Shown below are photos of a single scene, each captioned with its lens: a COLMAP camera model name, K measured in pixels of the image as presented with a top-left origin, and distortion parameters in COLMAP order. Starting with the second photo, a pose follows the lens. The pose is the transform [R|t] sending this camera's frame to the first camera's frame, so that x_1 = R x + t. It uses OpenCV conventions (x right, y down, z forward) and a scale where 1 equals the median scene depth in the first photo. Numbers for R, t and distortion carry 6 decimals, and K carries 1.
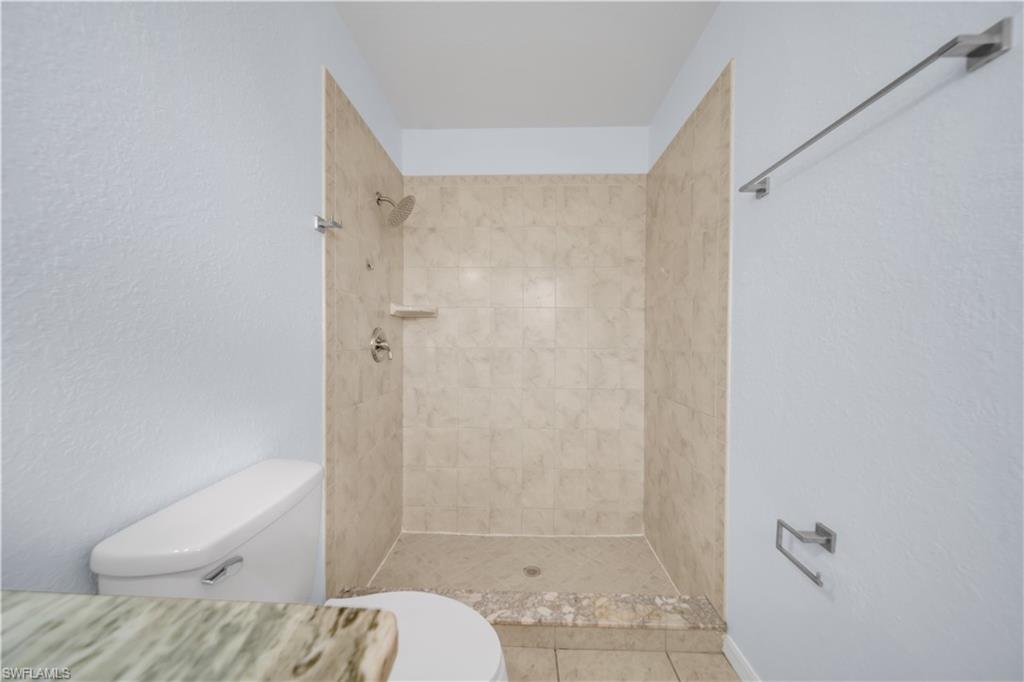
lens RADIAL K [[354.2, 0, 510.0], [0, 354.2, 345.6], [0, 0, 1]] dist [-0.000542, -0.000130]
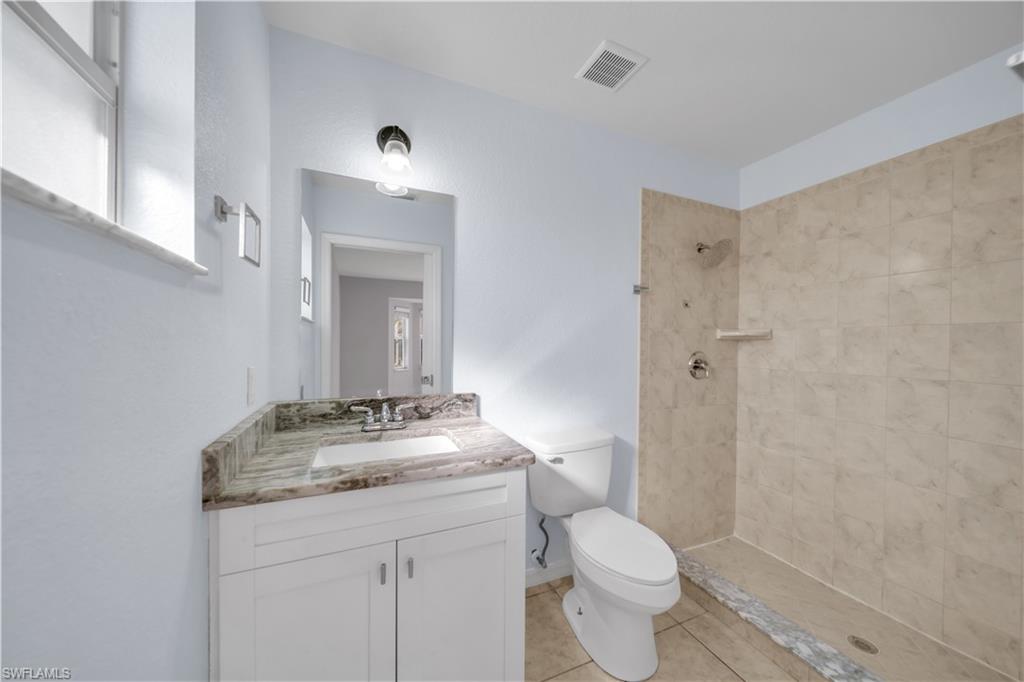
lens RADIAL K [[354.2, 0, 510.0], [0, 354.2, 345.6], [0, 0, 1]] dist [-0.000542, -0.000130]
pose [[0.421619, 0.003418, -0.906767, 0.400124], [-0.018500, 0.999817, -0.004834, -0.044005], [0.906584, 0.018813, 0.421605, -0.105419]]
